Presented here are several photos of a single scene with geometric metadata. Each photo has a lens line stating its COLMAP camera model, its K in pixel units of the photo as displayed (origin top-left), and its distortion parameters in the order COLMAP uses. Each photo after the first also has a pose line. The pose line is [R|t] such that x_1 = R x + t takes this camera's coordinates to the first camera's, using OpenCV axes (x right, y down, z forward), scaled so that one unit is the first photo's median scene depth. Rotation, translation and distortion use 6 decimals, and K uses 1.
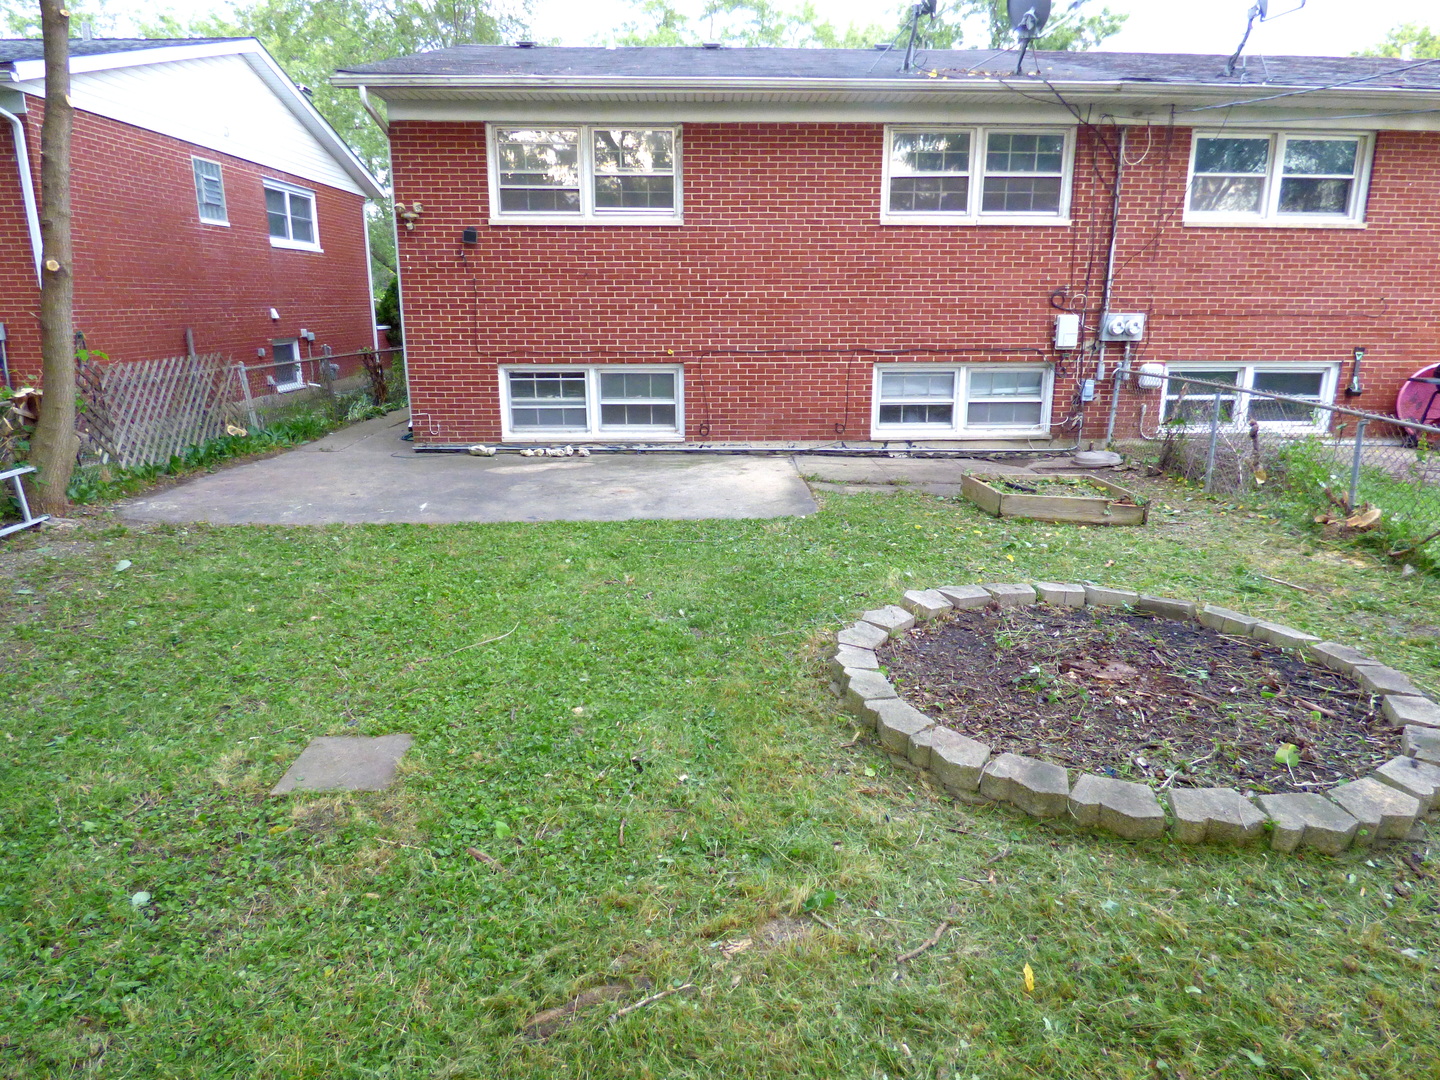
lens RADIAL K [[884.0, 0, 720.8], [0, 884.0, 540.1], [0, 0, 1]] dist [-0.022315, -0.003102]
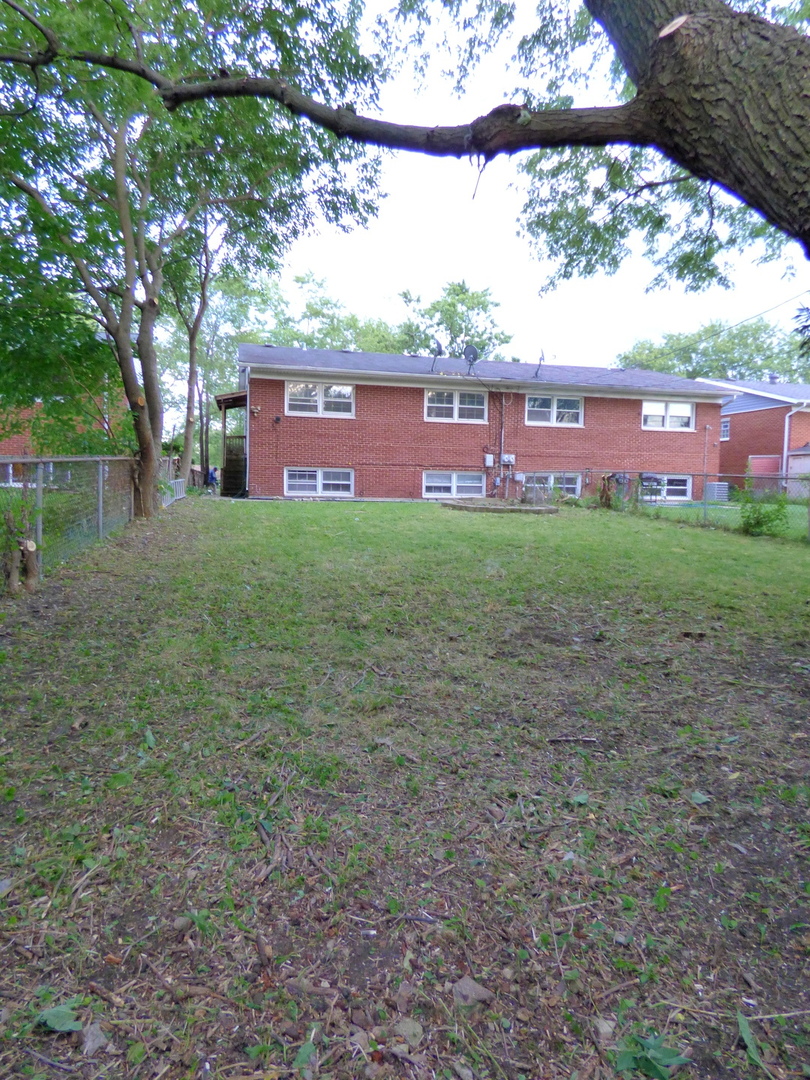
lens RADIAL K [[644.3, 0, 404.9], [0, 644.3, 538.7], [0, 0, 1]] dist [0.001860, 0.000040]
pose [[0.975403, 0.001137, 0.220426, -0.320285], [0.039803, 0.982641, -0.181198, 0.367006], [-0.216805, 0.185515, 0.958426, -0.860425]]
